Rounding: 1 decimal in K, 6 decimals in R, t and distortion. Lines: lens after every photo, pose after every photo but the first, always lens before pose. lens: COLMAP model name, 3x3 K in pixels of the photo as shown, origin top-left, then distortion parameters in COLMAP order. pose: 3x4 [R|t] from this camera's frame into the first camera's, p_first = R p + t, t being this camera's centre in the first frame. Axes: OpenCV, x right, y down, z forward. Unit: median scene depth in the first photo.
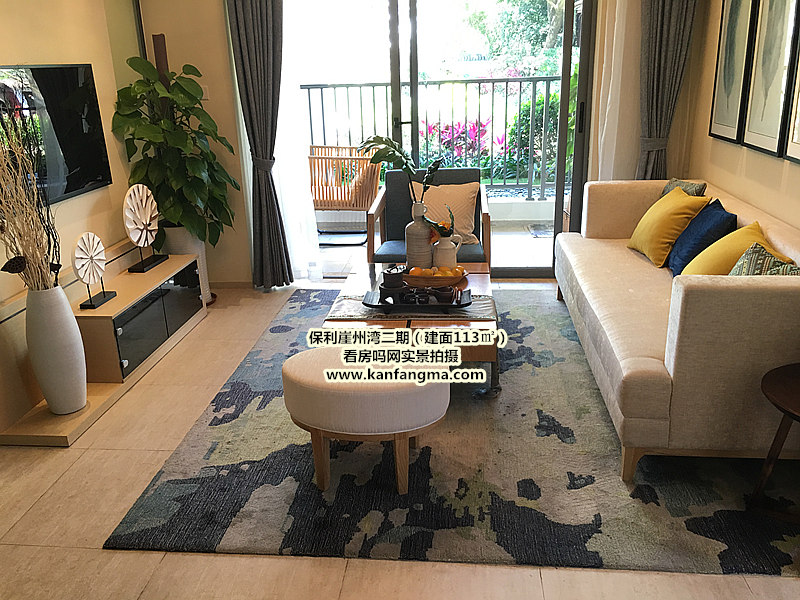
lens RADIAL K [[733.2, 0, 400.6], [0, 733.2, 318.2], [0, 0, 1]] dist [-0.240263, 0.536715]
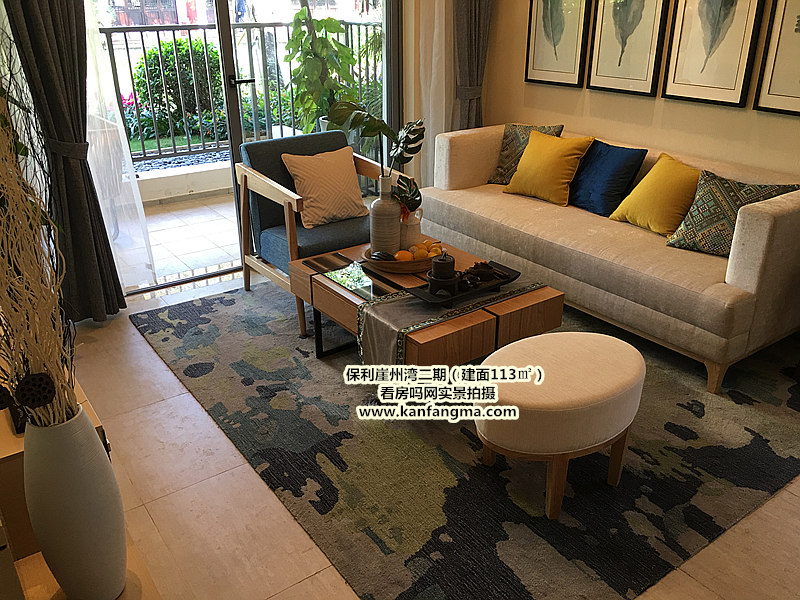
lens RADIAL K [[733.2, 0, 400.6], [0, 733.2, 318.2], [0, 0, 1]] dist [-0.240263, 0.536715]
pose [[0.729444, -0.243053, 0.639403, -0.586349], [0.204901, 0.969461, 0.134762, -0.113369], [-0.652631, 0.032713, 0.756969, 0.384751]]
